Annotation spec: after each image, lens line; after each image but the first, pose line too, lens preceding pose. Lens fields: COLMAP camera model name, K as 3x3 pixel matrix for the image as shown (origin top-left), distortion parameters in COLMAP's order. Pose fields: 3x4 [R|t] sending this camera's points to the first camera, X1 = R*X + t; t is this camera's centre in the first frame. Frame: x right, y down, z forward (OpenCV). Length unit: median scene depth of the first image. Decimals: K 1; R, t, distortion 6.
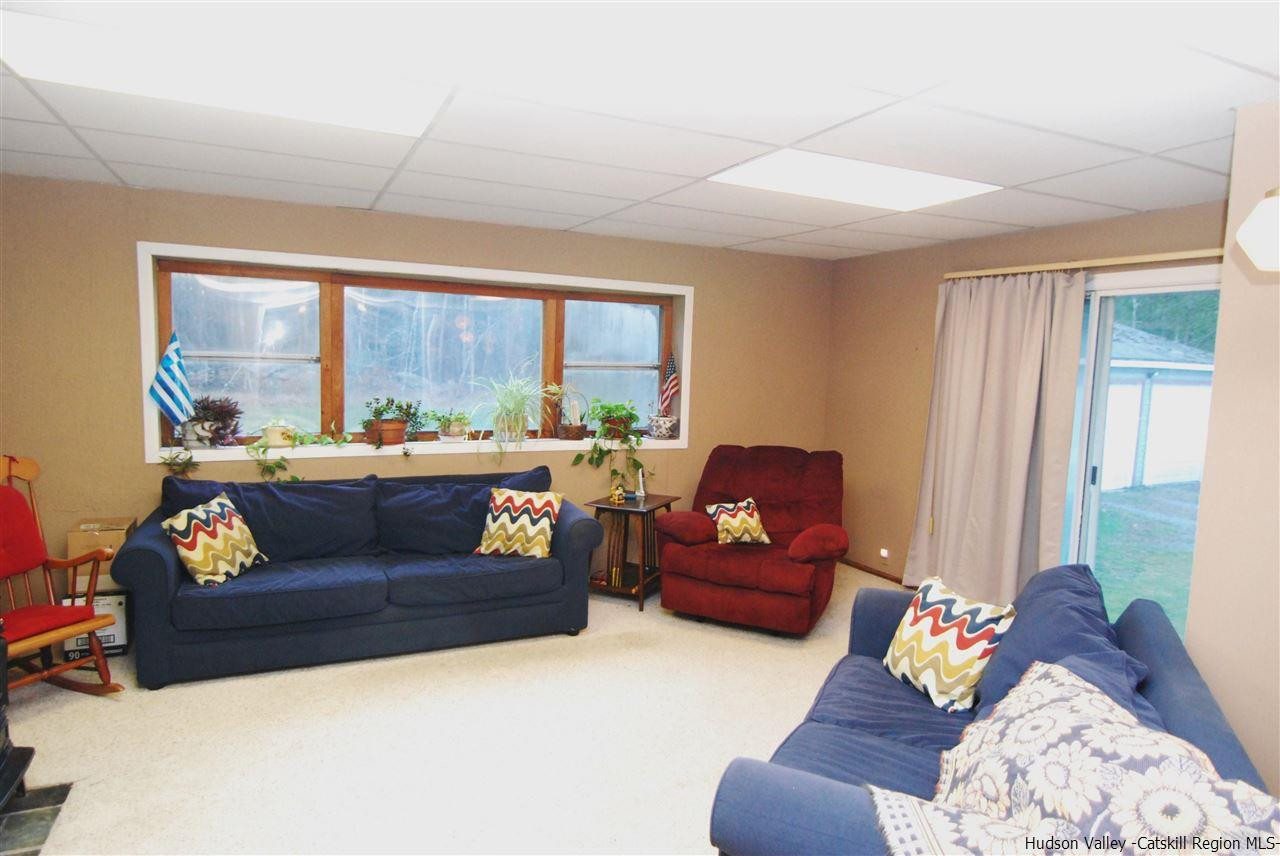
lens RADIAL K [[733.4, 0, 641.4], [0, 733.4, 430.4], [0, 0, 1]] dist [-0.028755, -0.001243]
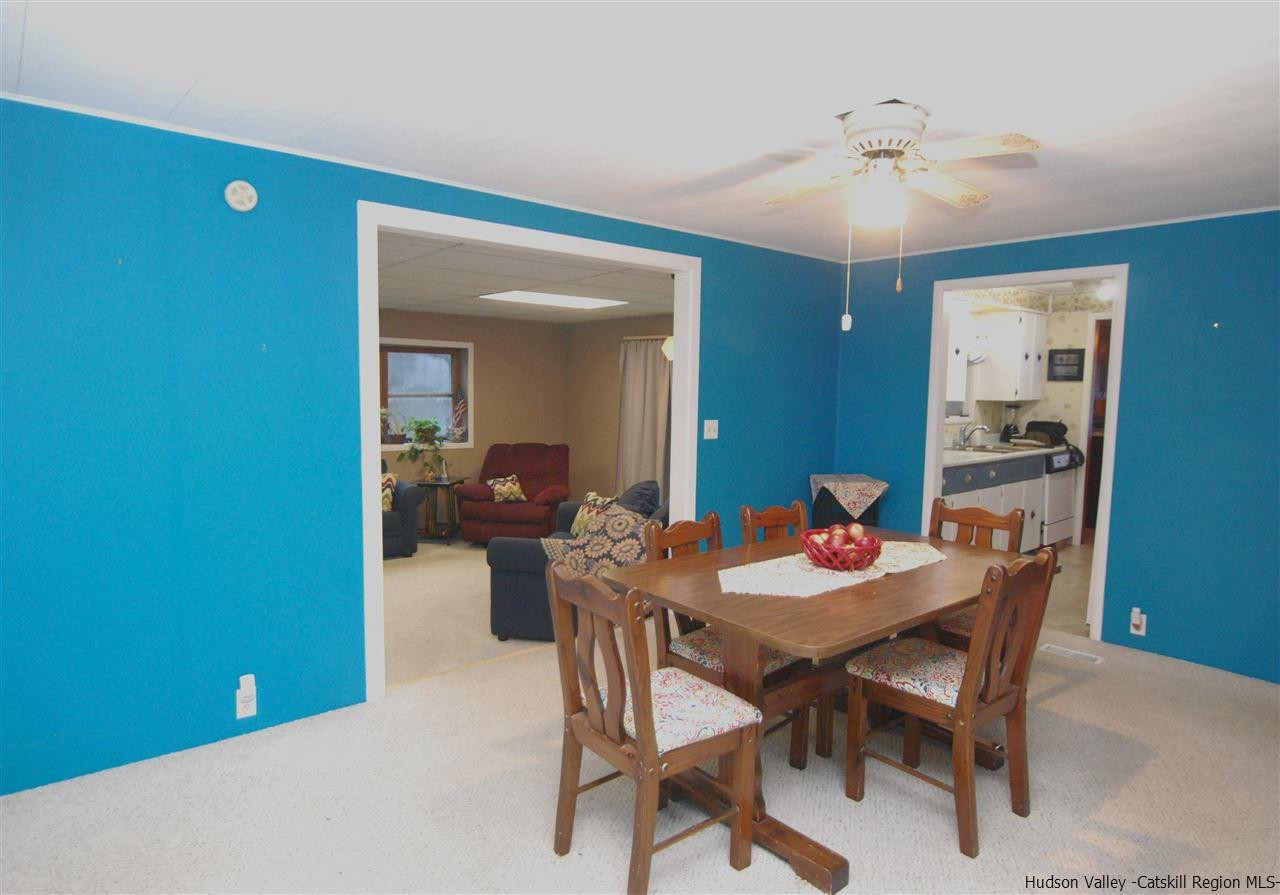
lens RADIAL K [[731.0, 0, 618.8], [0, 731.0, 446.6], [0, 0, 1]] dist [-0.000998, -0.000607]
pose [[0.965956, -0.039910, 0.255609, -0.040008], [0.042075, 0.999110, -0.003003, 0.045688], [-0.255261, 0.013655, 0.966776, -0.643604]]
